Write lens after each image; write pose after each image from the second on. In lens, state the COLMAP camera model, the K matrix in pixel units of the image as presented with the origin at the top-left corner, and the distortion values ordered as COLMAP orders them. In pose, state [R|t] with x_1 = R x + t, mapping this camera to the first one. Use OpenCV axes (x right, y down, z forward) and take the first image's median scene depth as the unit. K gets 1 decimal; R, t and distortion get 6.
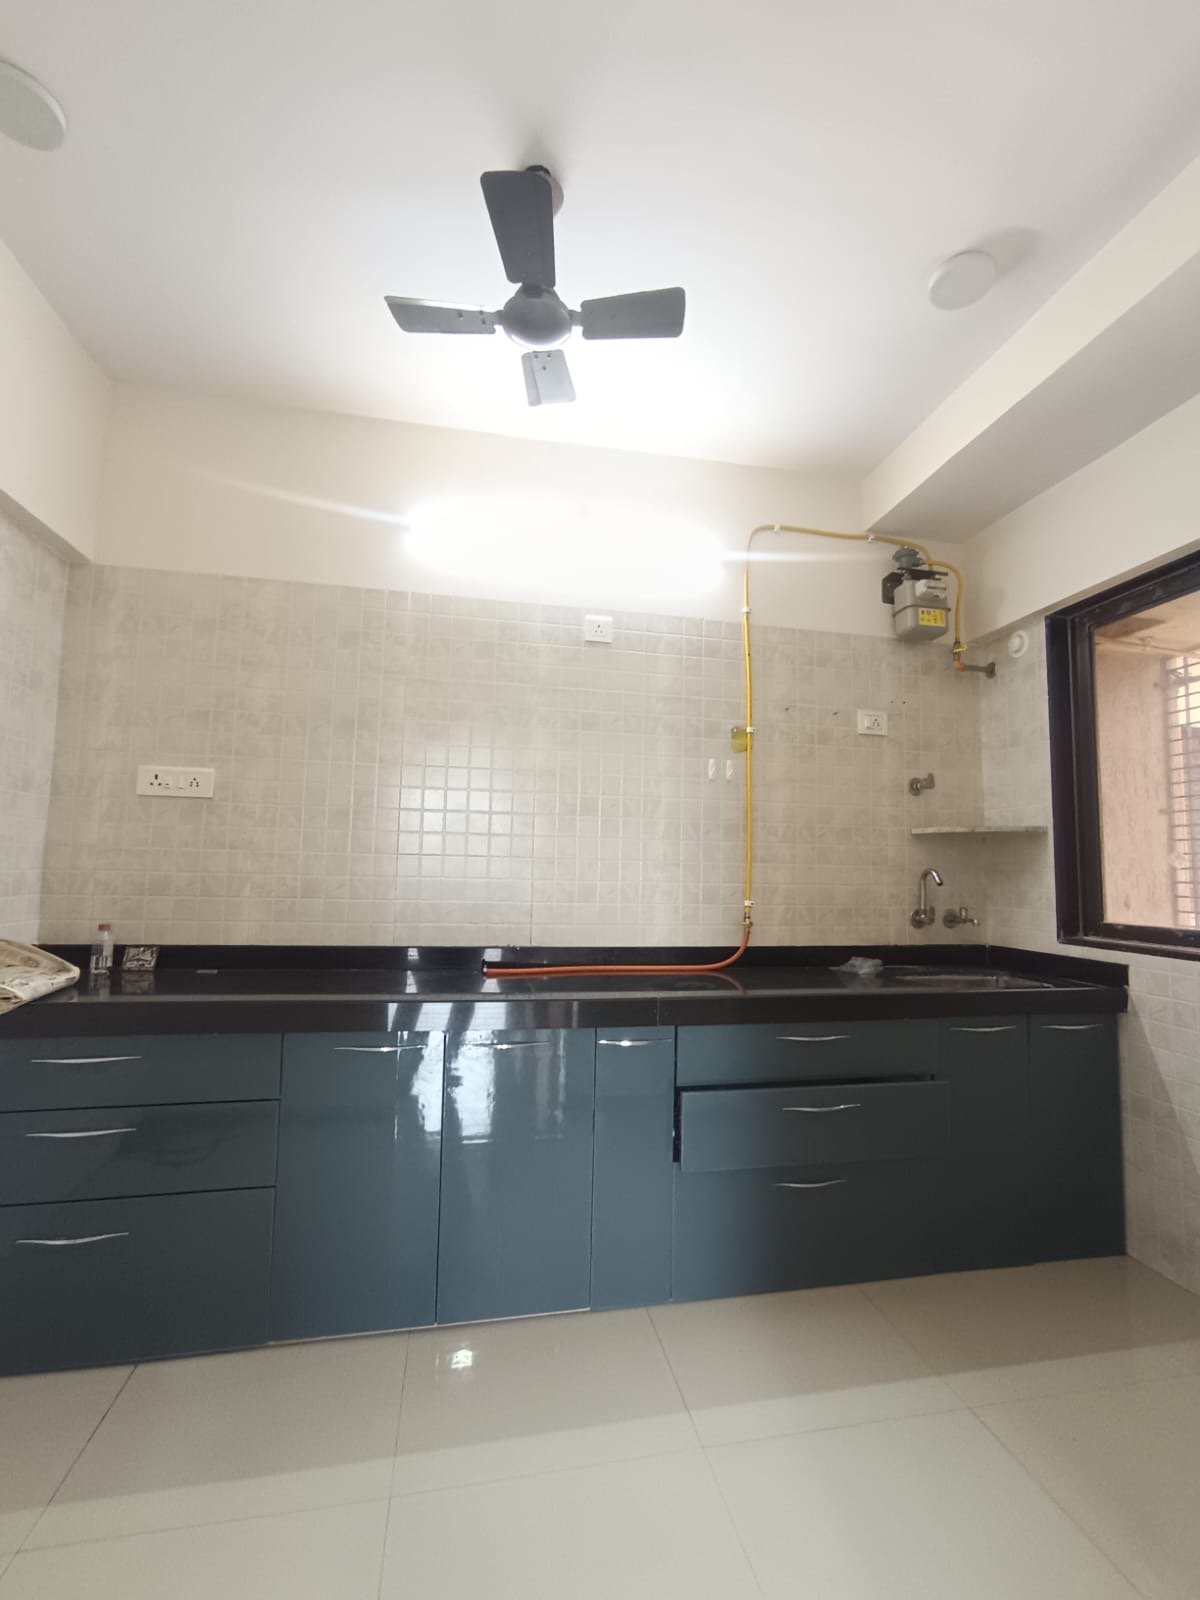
lens RADIAL K [[784.2, 0, 600.0], [0, 784.2, 800.0], [0, 0, 1]] dist [-0.001222, 0.048562]
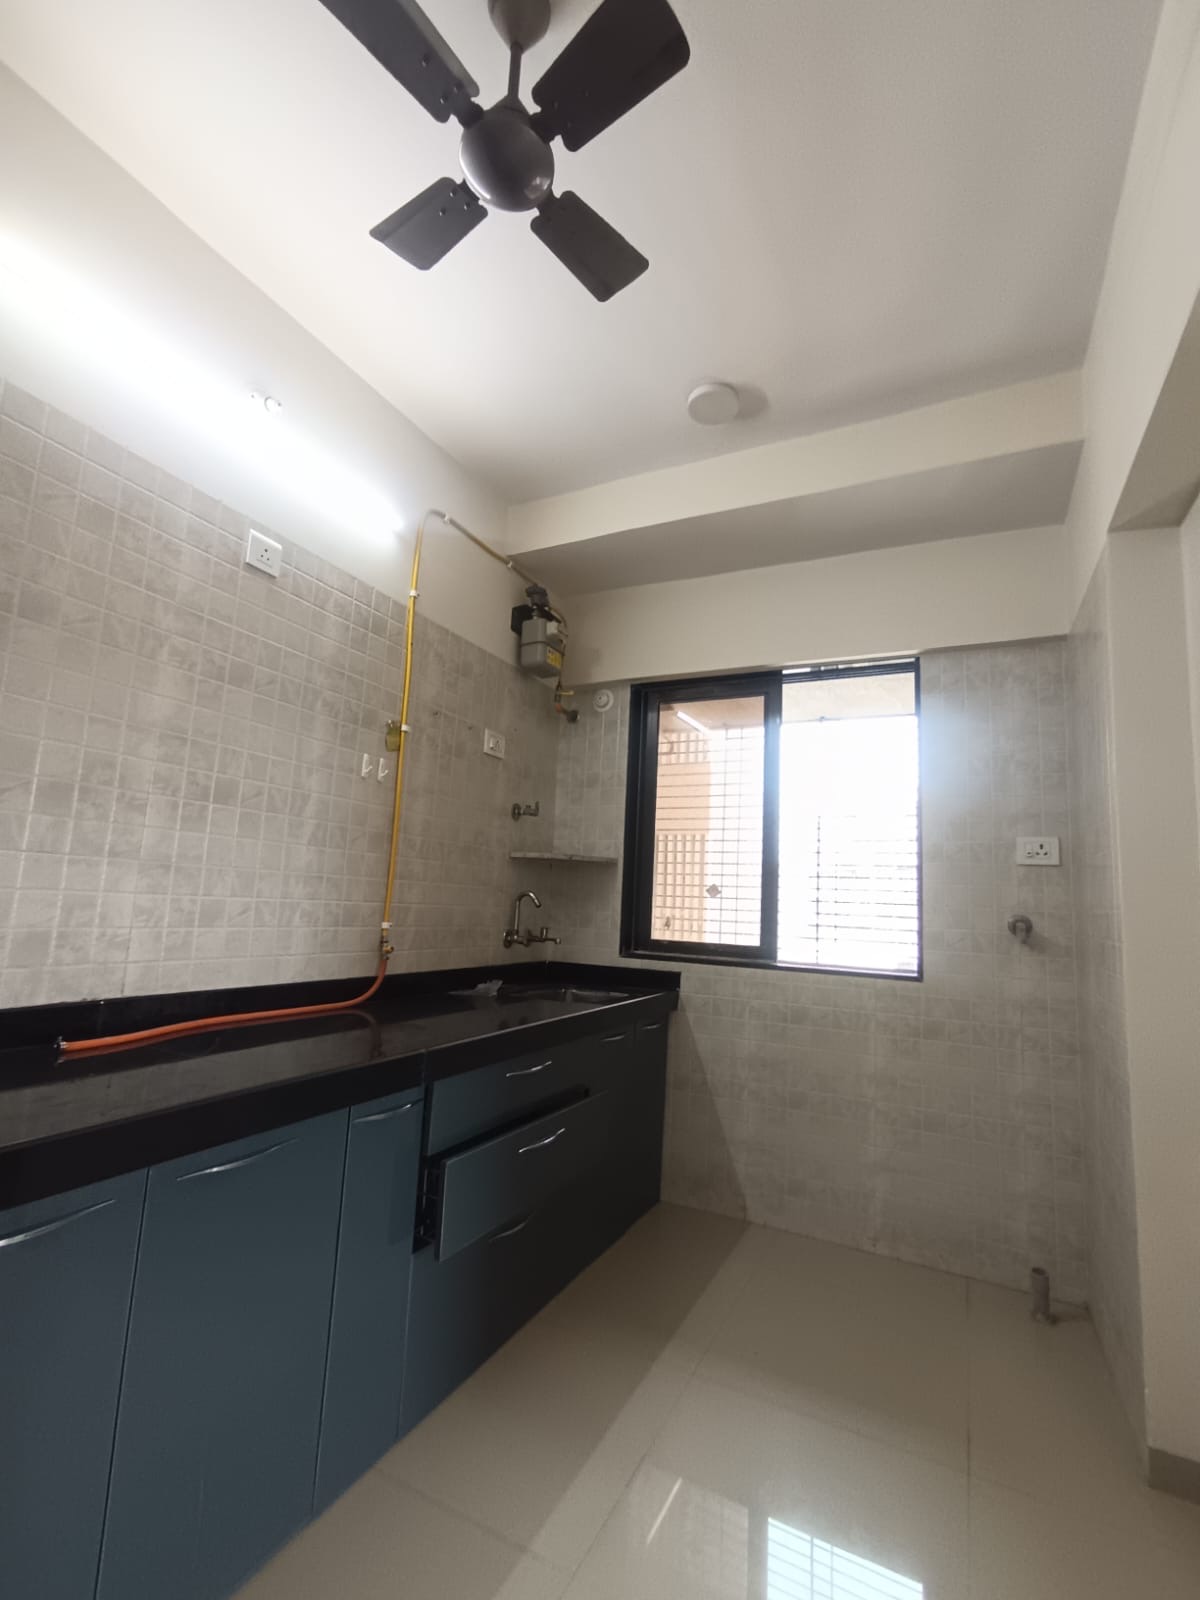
lens RADIAL K [[784.2, 0, 600.0], [0, 784.2, 800.0], [0, 0, 1]] dist [-0.001222, 0.048562]
pose [[0.591471, 0.119541, 0.797416, -0.375486], [-0.108795, 0.991737, -0.067975, 0.026923], [-0.798953, -0.046550, 0.599589, 0.293857]]
